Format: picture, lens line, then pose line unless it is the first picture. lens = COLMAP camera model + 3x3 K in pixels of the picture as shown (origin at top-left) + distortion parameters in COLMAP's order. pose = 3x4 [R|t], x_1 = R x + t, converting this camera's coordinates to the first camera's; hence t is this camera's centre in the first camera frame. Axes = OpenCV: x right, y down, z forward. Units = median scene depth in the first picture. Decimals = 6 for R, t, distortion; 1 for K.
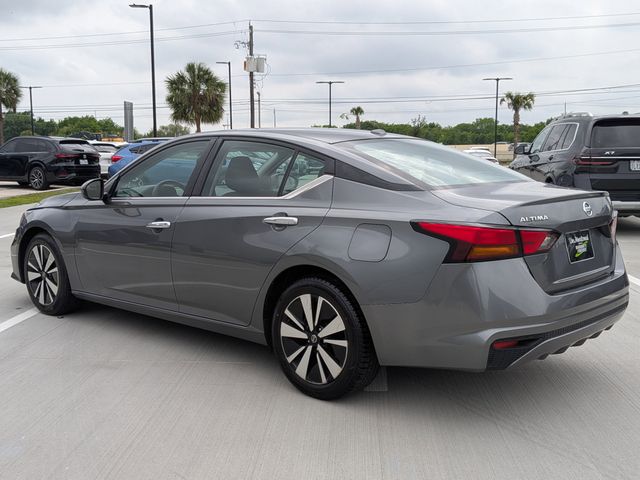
lens RADIAL K [[748.3, 0, 321.7], [0, 748.3, 241.0], [0, 0, 1]] dist [0.032123, 0.000000]
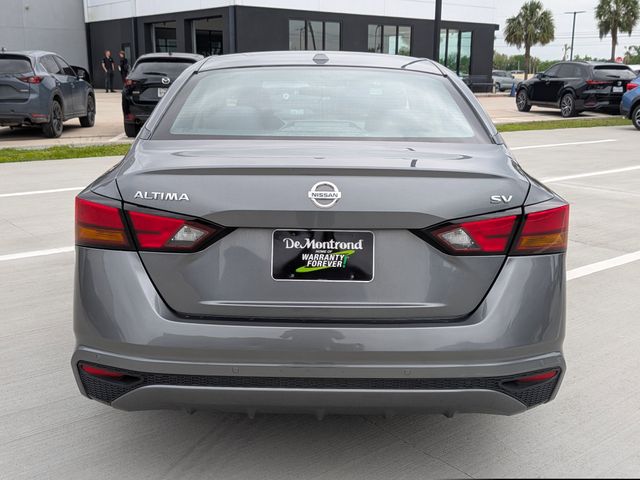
lens RADIAL K [[748.3, 0, 320.6], [0, 748.3, 238.7], [0, 0, 1]] dist [0.032123, 0.000000]
pose [[0.692398, 0.171658, -0.700799, 0.112439], [-0.105594, 0.984937, 0.136929, -0.012917], [0.713747, -0.020809, 0.700094, 0.088873]]
